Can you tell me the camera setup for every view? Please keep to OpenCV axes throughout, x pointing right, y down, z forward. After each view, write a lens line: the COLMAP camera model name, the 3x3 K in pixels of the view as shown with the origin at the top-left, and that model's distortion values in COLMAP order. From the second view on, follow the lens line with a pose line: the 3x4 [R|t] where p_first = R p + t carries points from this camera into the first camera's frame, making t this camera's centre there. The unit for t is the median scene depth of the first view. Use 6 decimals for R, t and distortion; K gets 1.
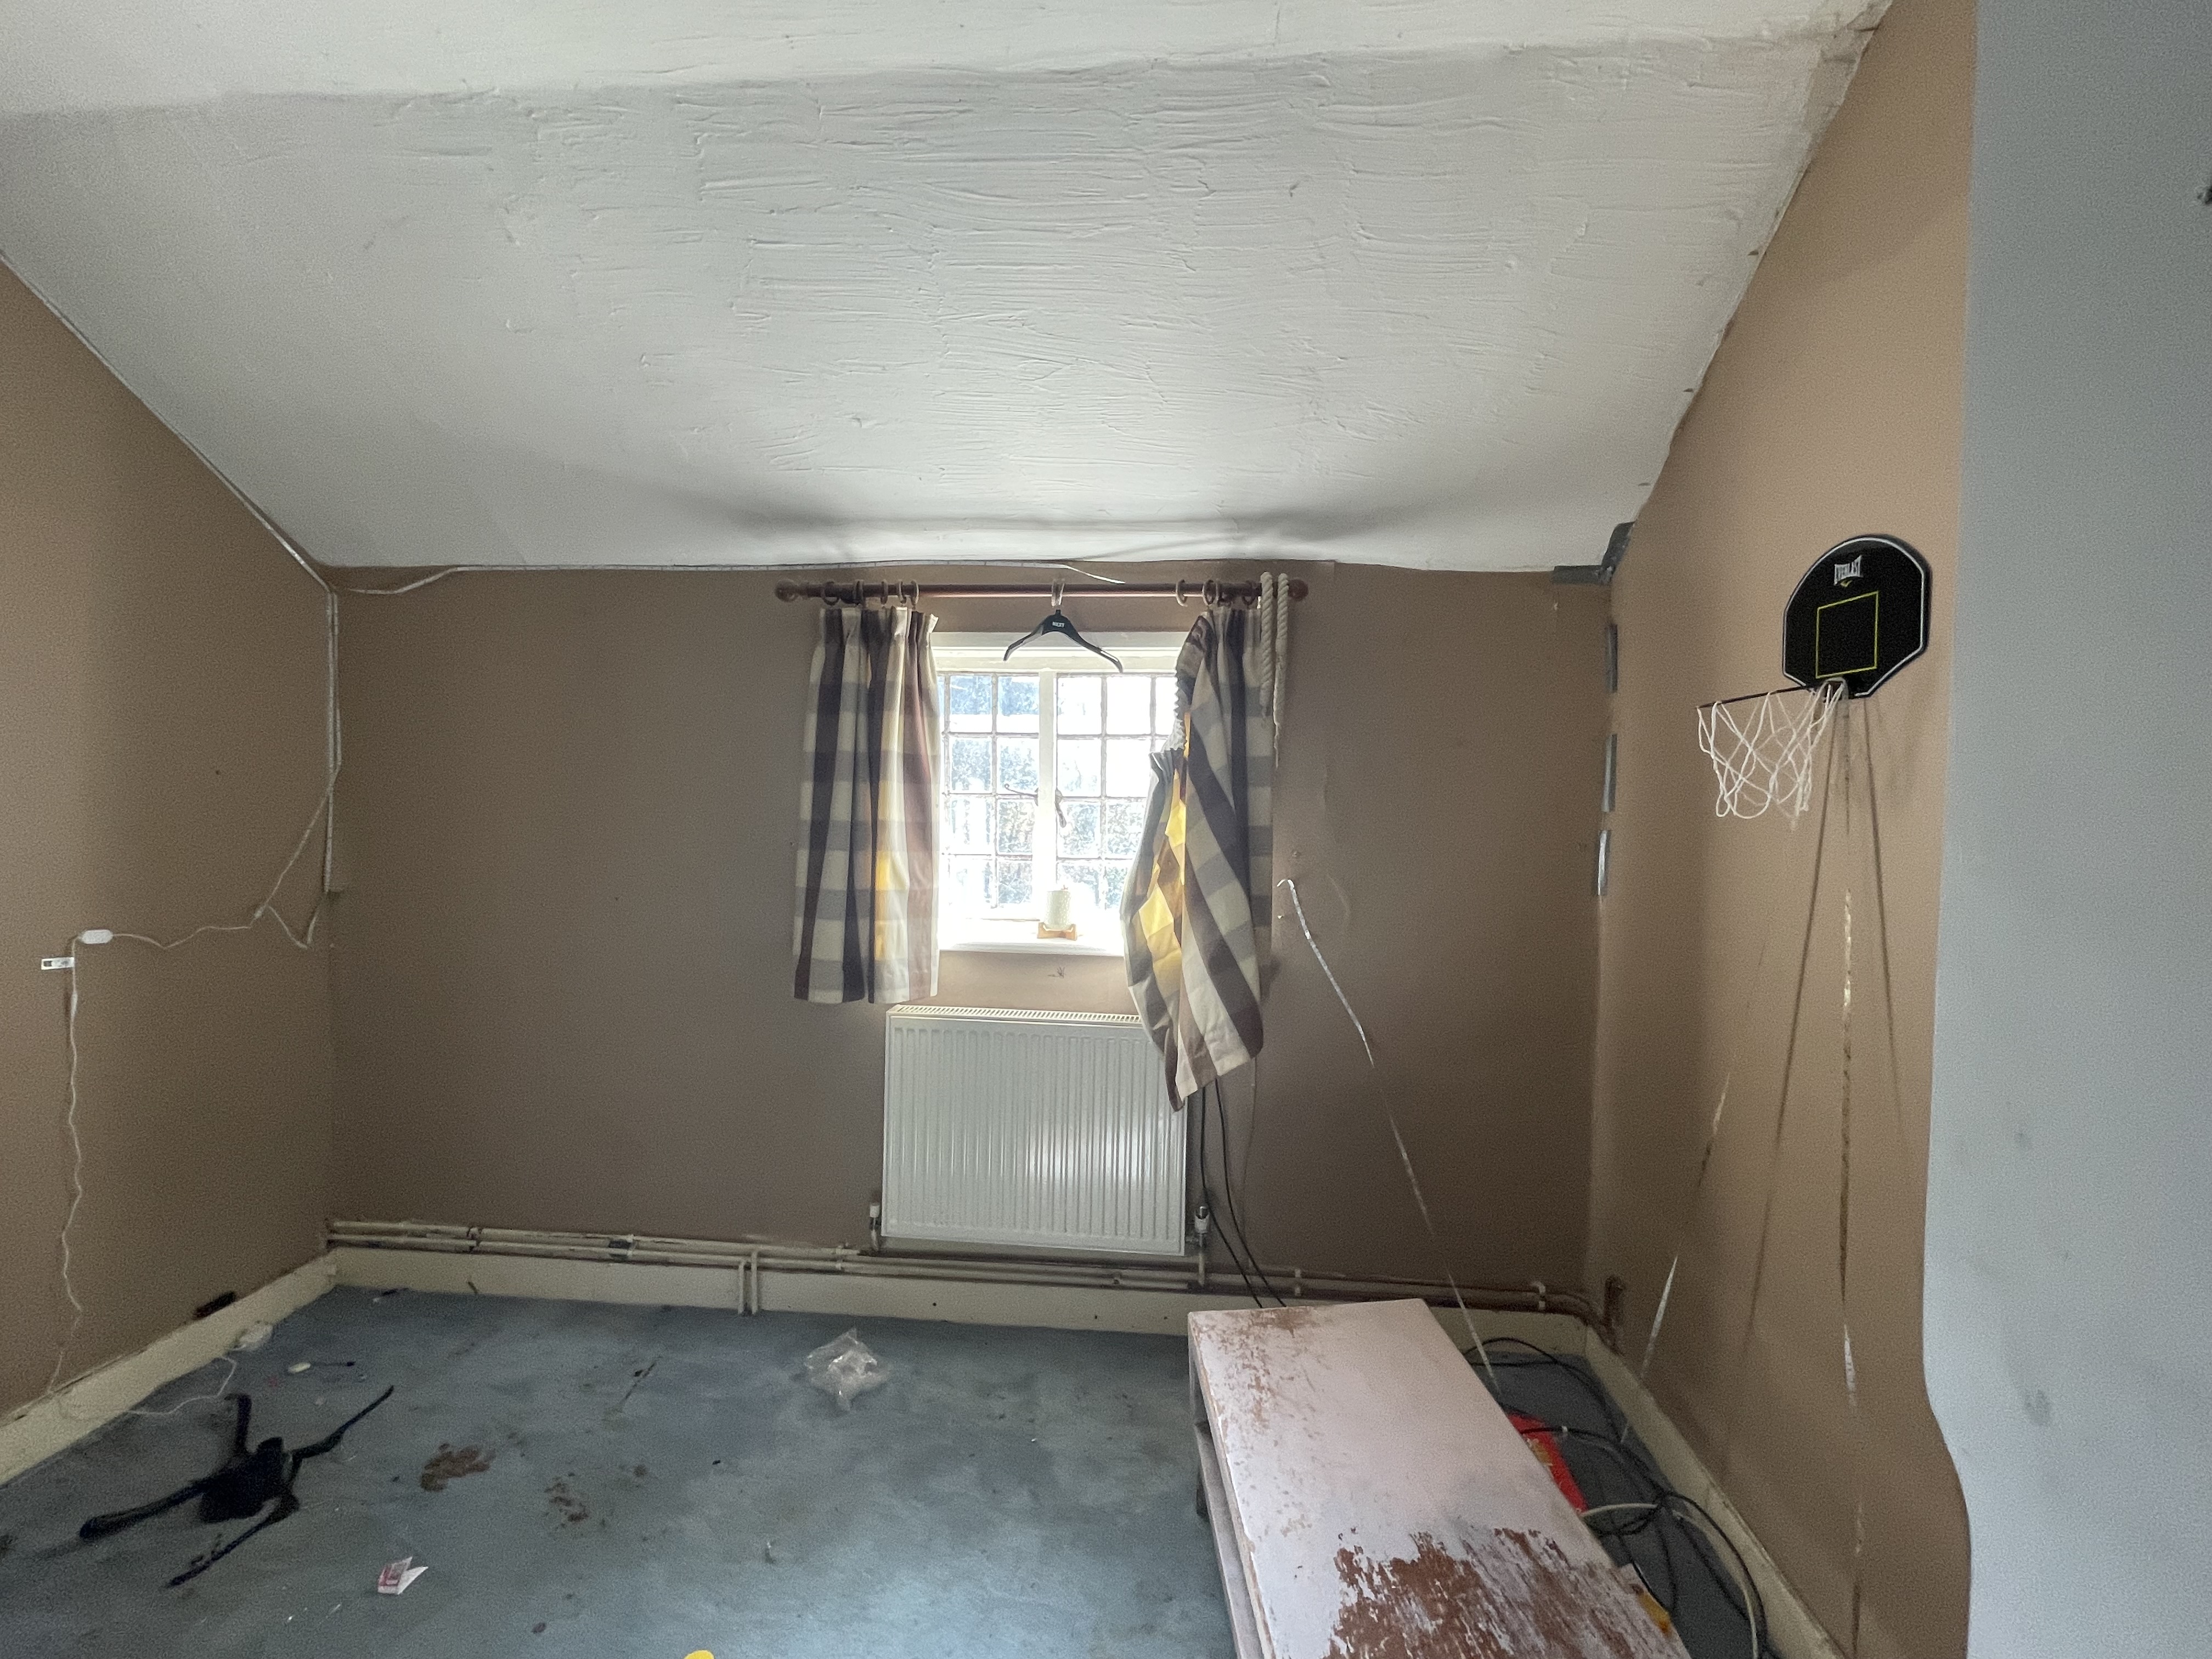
lens RADIAL K [[1003.3, 0, 1105.9], [0, 1003.3, 825.6], [0, 0, 1]] dist [-0.001511, 0.000269]
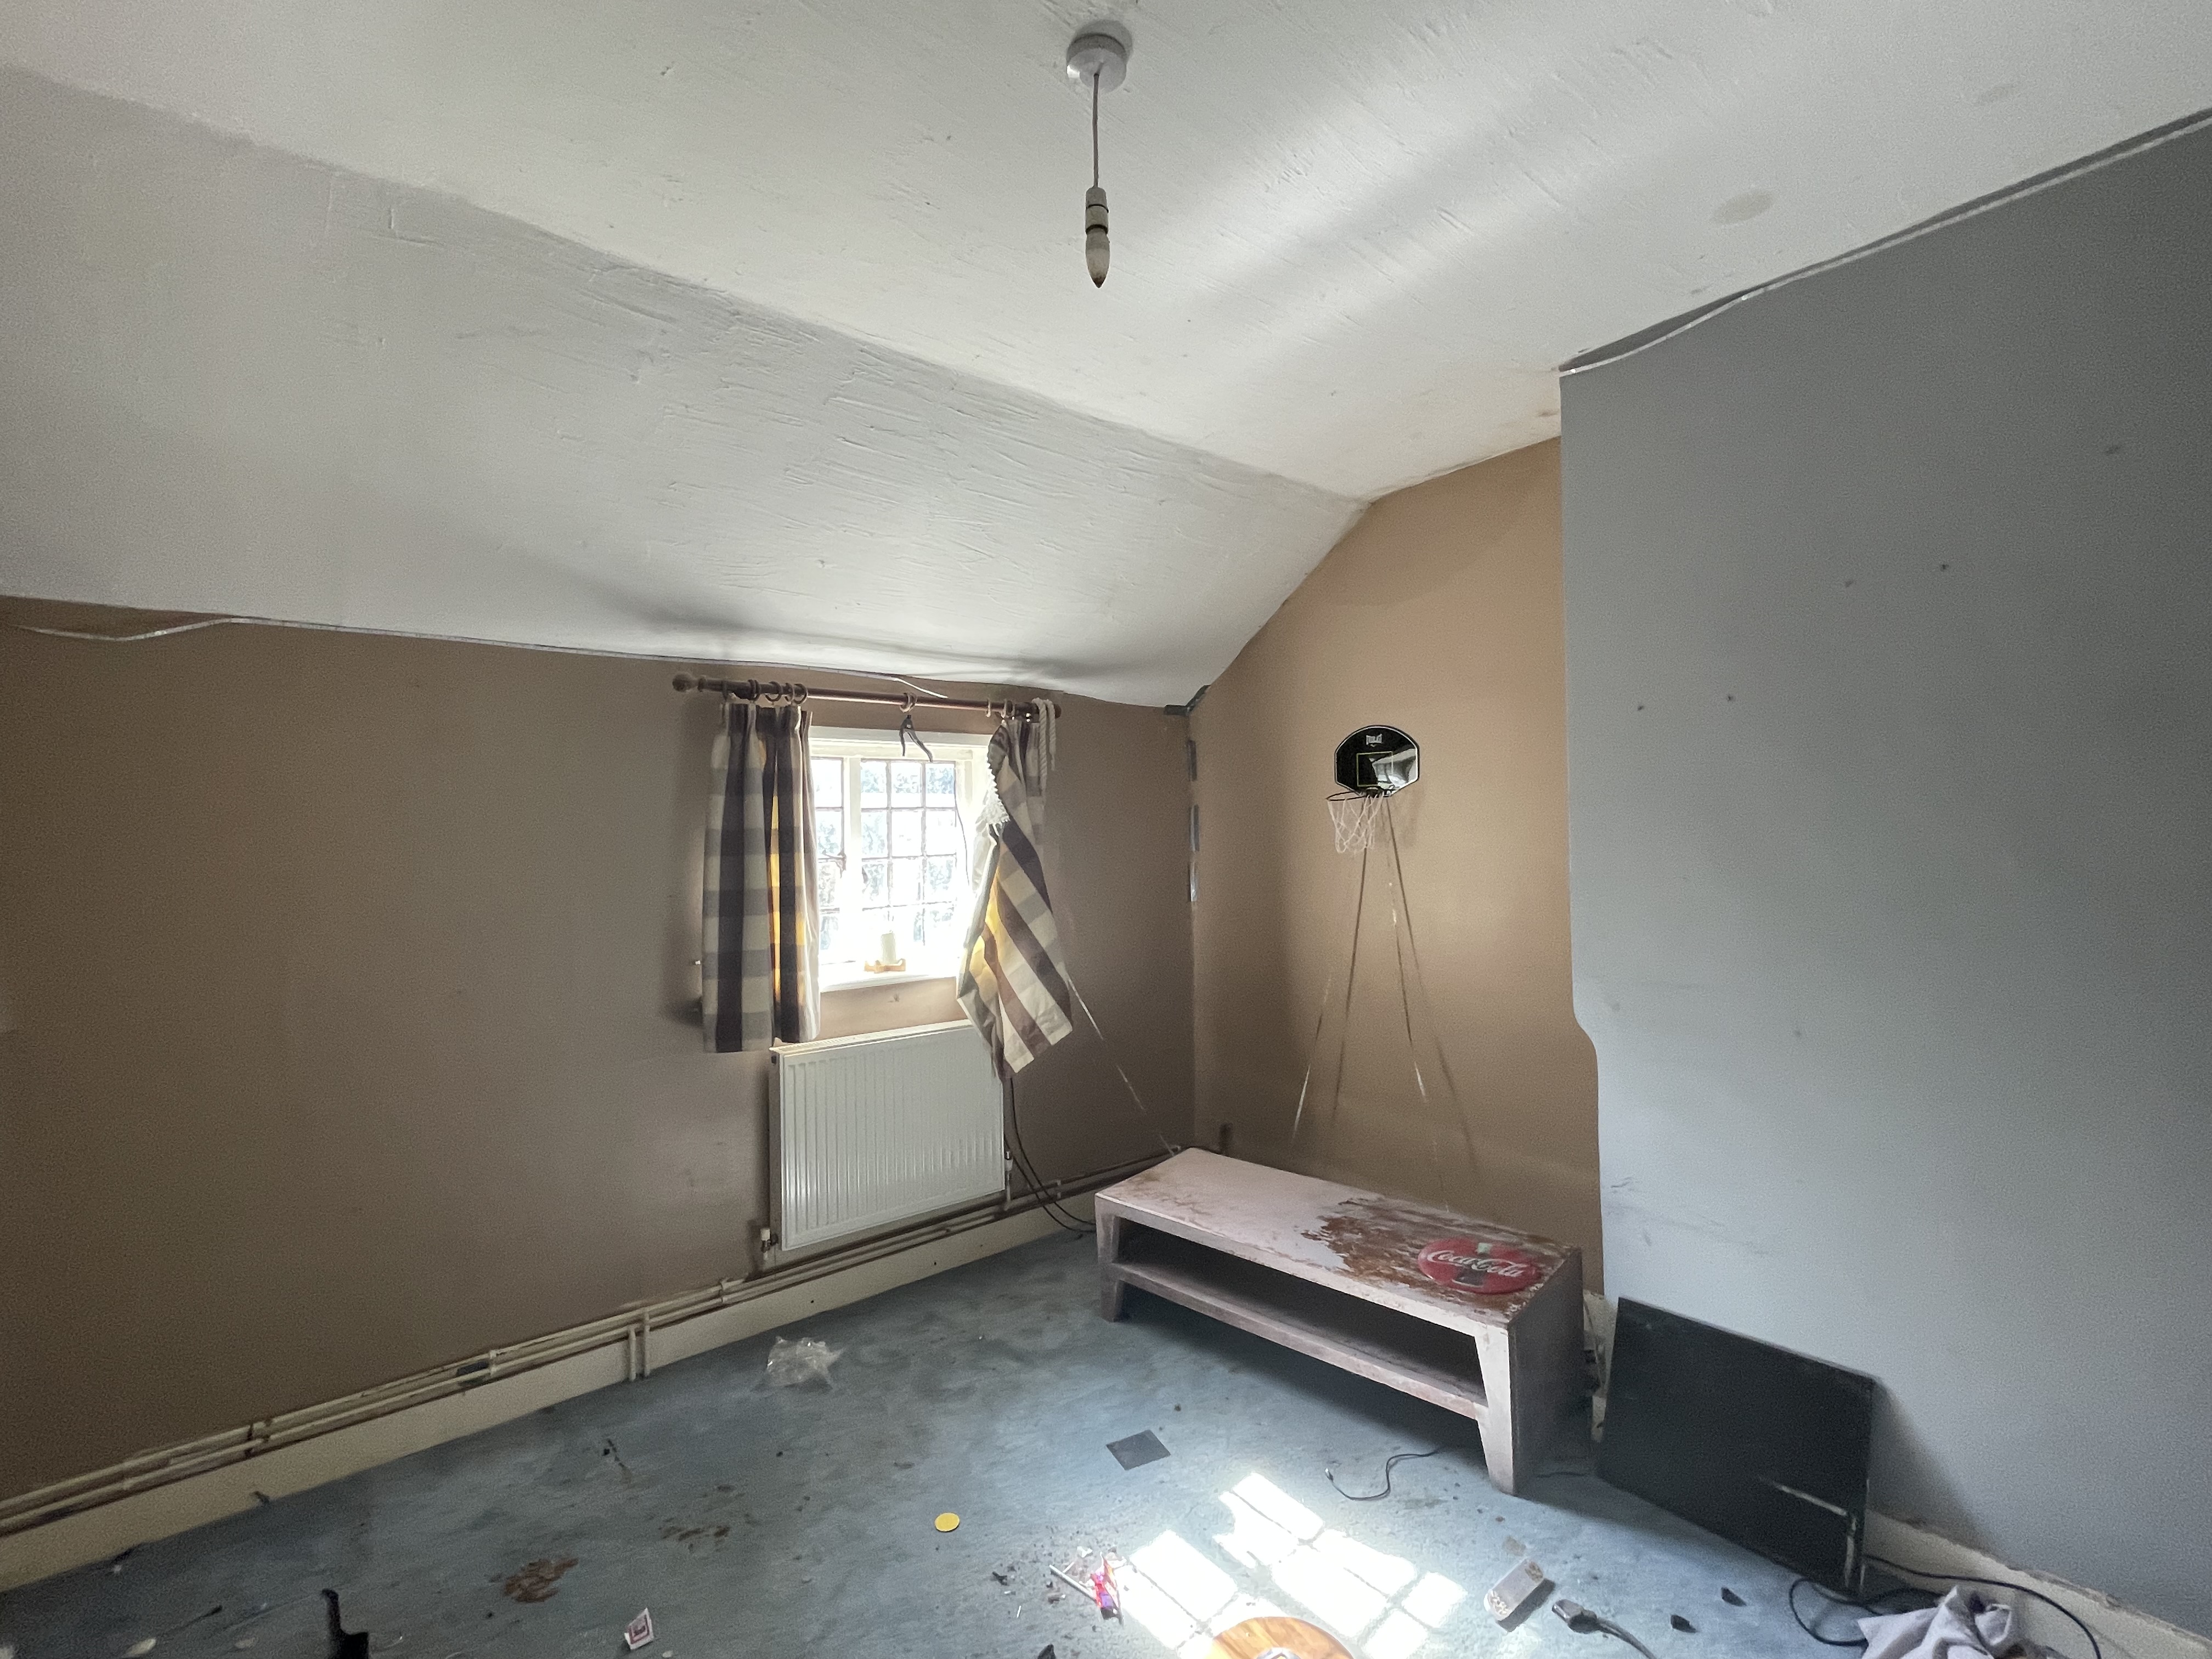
lens RADIAL K [[1003.3, 0, 1107.8], [0, 1003.3, 825.2], [0, 0, 1]] dist [-0.001511, 0.000269]
pose [[0.710824, -0.025756, 0.702898, -0.782146], [0.053403, 0.998421, -0.017420, -0.036078], [-0.701340, 0.049919, 0.711077, -0.097385]]
